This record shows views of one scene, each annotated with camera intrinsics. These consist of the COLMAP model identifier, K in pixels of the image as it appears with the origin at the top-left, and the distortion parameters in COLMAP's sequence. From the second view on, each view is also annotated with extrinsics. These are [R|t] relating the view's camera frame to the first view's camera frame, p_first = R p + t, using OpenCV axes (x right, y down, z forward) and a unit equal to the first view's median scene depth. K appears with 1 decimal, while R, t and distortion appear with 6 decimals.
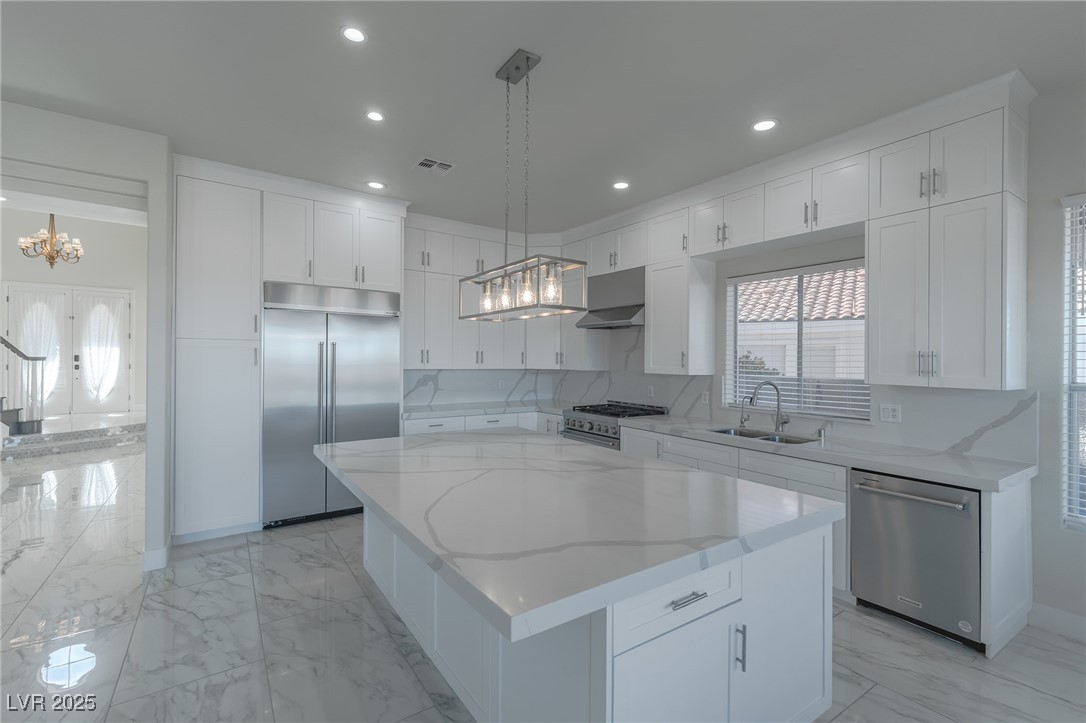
lens RADIAL K [[467.7, 0, 541.4], [0, 467.7, 358.0], [0, 0, 1]] dist [0.001036, -0.000133]
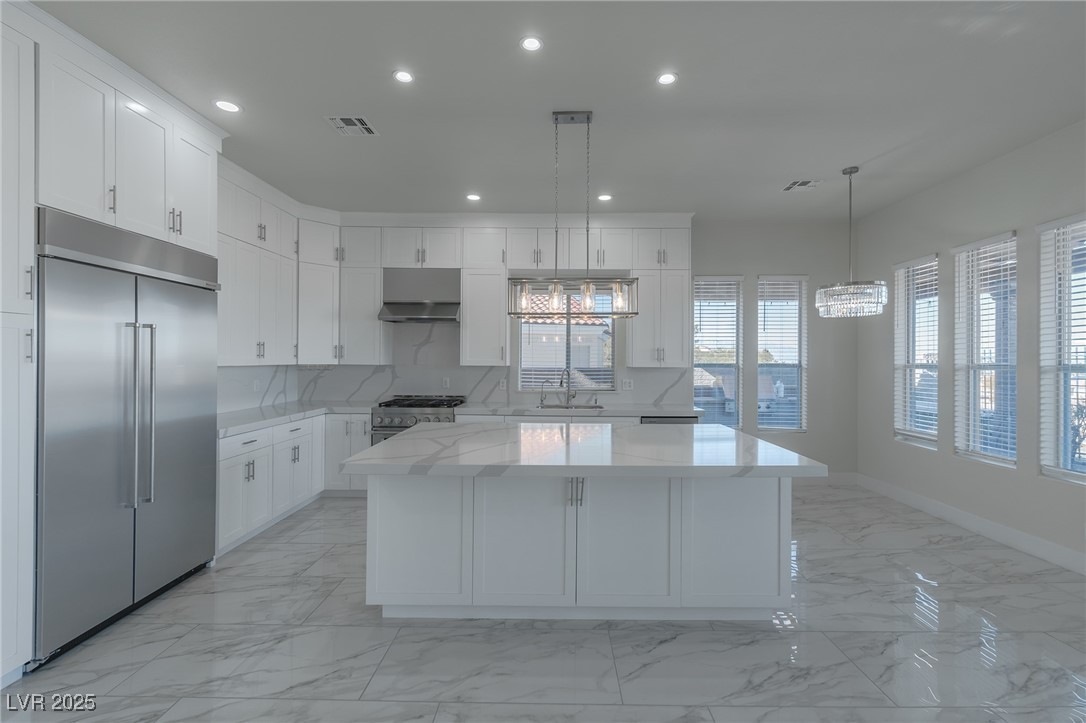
lens RADIAL K [[485.0, 0, 575.2], [0, 485.0, 338.5], [0, 0, 1]] dist [-0.000589, -0.000330]
pose [[0.555348, 0.025149, 0.831237, -0.580358], [0.000568, 0.999531, -0.030620, 0.004305], [-0.831618, 0.017477, 0.555074, 0.141241]]
